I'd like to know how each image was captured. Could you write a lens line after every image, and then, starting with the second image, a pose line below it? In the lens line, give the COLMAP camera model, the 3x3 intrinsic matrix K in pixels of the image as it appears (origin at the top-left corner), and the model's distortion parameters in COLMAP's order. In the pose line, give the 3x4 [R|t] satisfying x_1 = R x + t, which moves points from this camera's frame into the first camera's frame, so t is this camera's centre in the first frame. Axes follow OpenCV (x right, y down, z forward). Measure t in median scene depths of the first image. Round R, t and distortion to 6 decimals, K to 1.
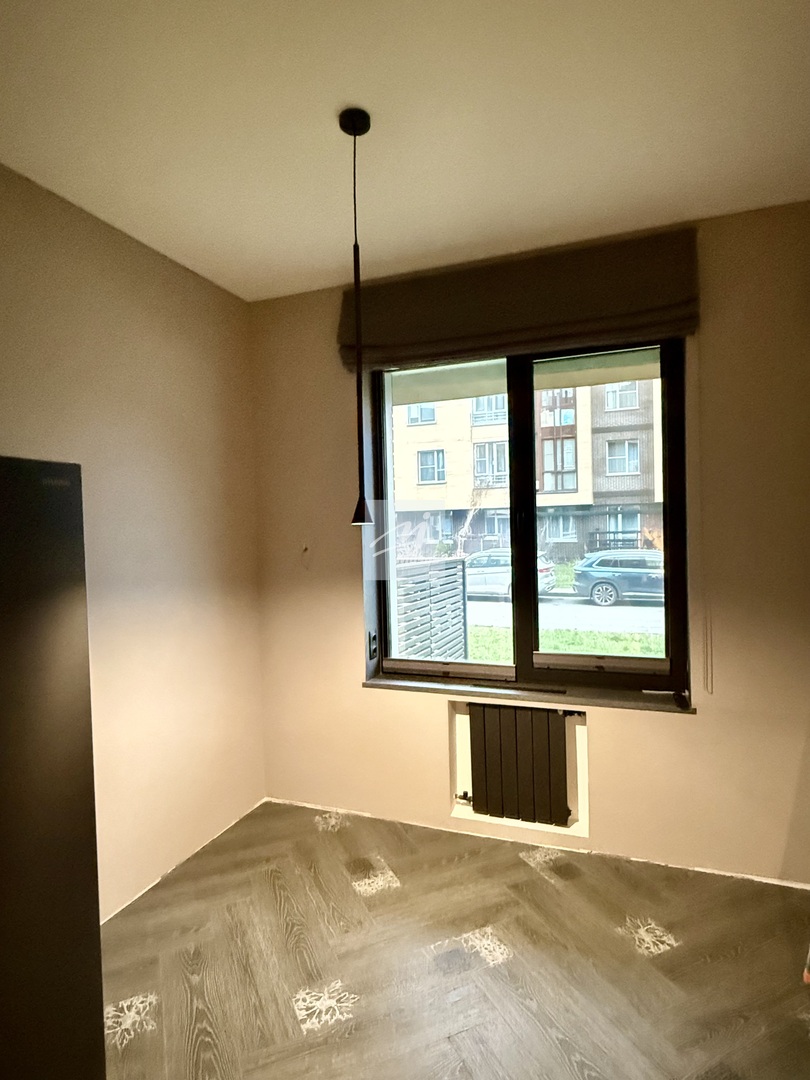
lens RADIAL K [[590.9, 0, 407.6], [0, 590.9, 541.8], [0, 0, 1]] dist [-0.015018, -0.000177]
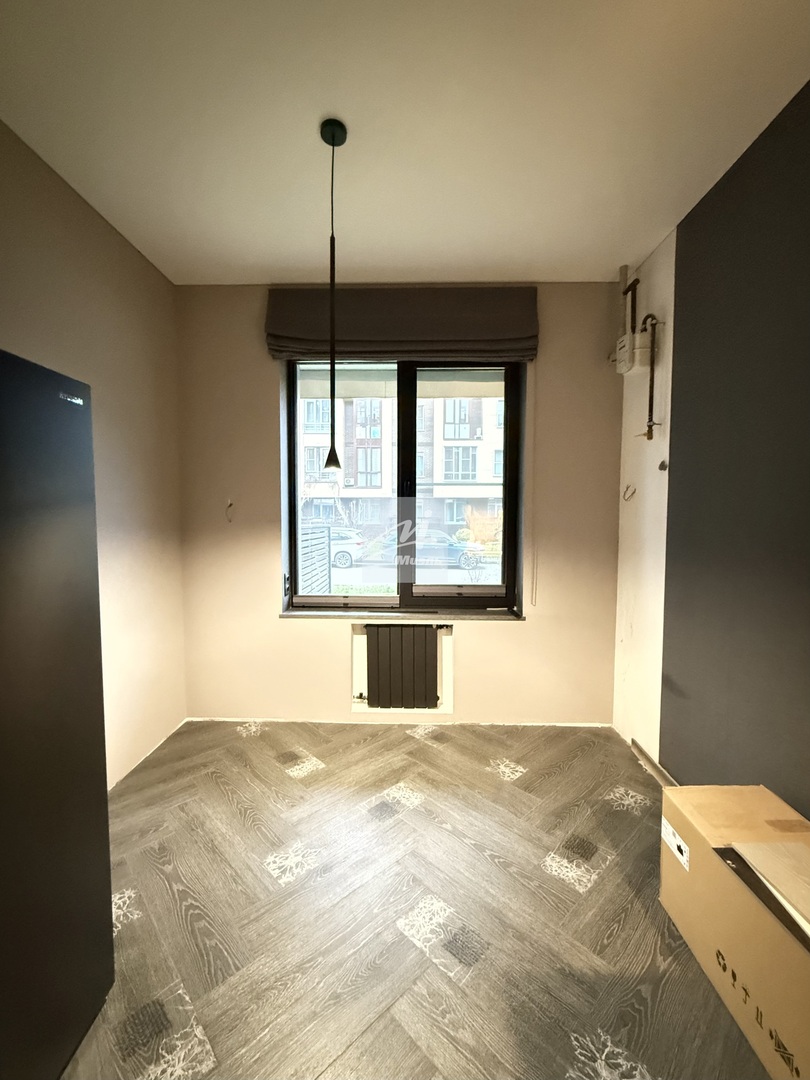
lens RADIAL K [[446.1, 0, 405.0], [0, 446.1, 538.6], [0, 0, 1]] dist [-0.015647, -0.001047]
pose [[0.942182, 0.007111, 0.335026, -0.167284], [-0.017758, 0.999430, 0.028728, 0.057500], [-0.334631, -0.033017, 0.941771, 0.048680]]
